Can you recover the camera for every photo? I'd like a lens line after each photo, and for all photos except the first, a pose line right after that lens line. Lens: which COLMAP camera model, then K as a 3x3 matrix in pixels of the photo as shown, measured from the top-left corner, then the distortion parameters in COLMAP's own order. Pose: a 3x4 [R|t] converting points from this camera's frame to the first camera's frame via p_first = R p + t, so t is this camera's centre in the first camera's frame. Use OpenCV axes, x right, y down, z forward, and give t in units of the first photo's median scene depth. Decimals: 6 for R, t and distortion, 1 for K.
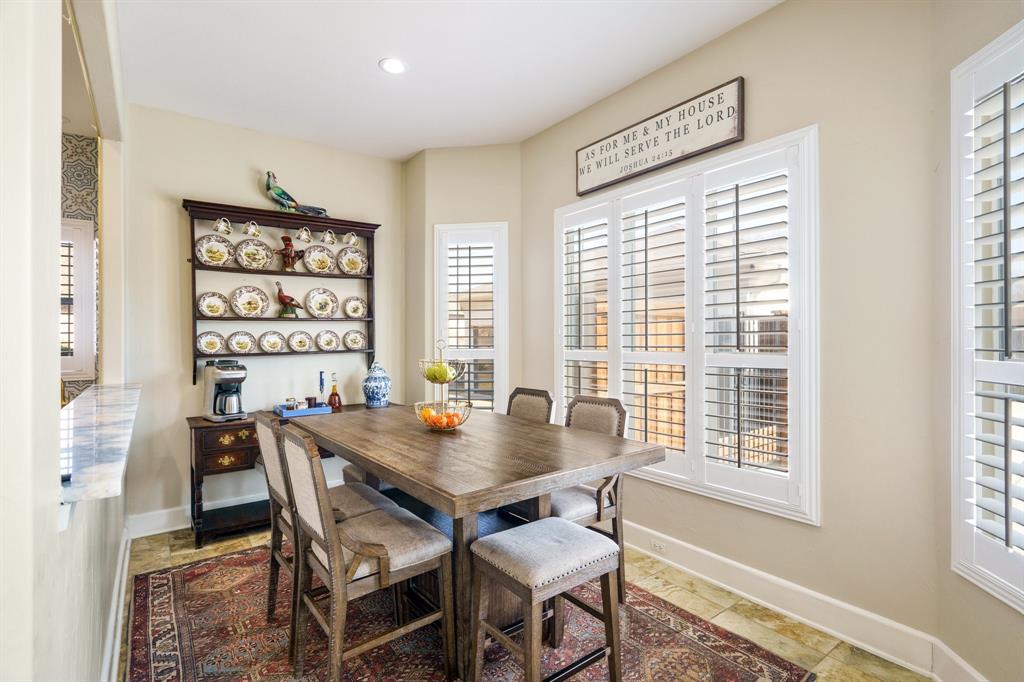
lens RADIAL K [[486.5, 0, 516.1], [0, 486.5, 338.8], [0, 0, 1]] dist [0.002716, 0.004697]
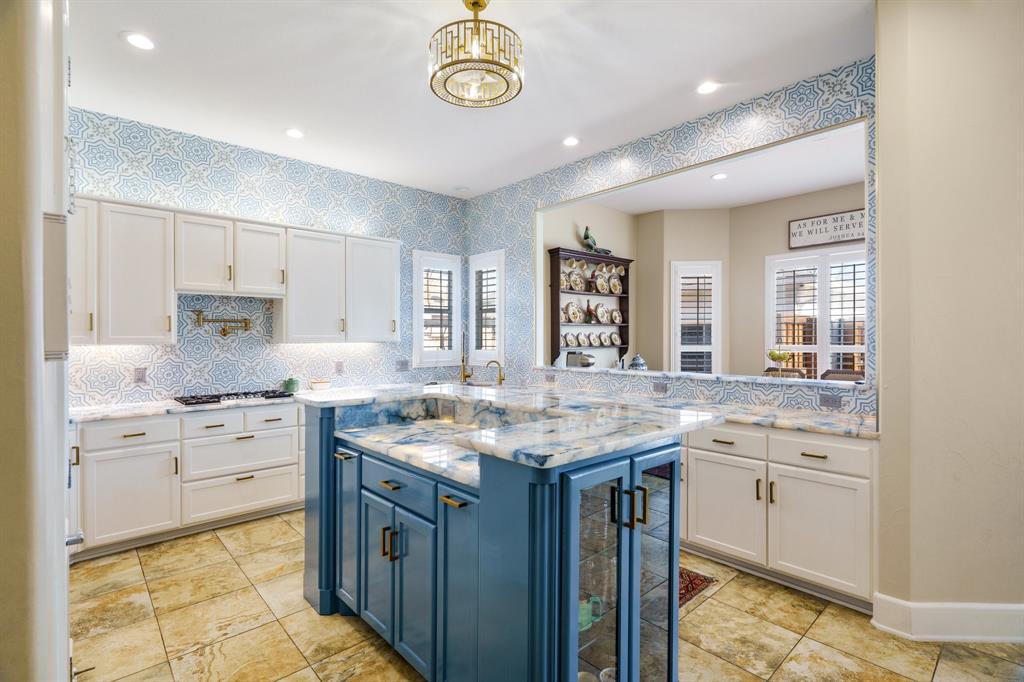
lens RADIAL K [[486.5, 0, 515.2], [0, 486.5, 340.4], [0, 0, 1]] dist [0.002716, 0.004697]
pose [[0.996689, 0.009196, 0.080790, -0.815096], [-0.008983, 0.999955, -0.002995, 0.018928], [-0.080813, 0.002259, 0.996727, -0.481376]]
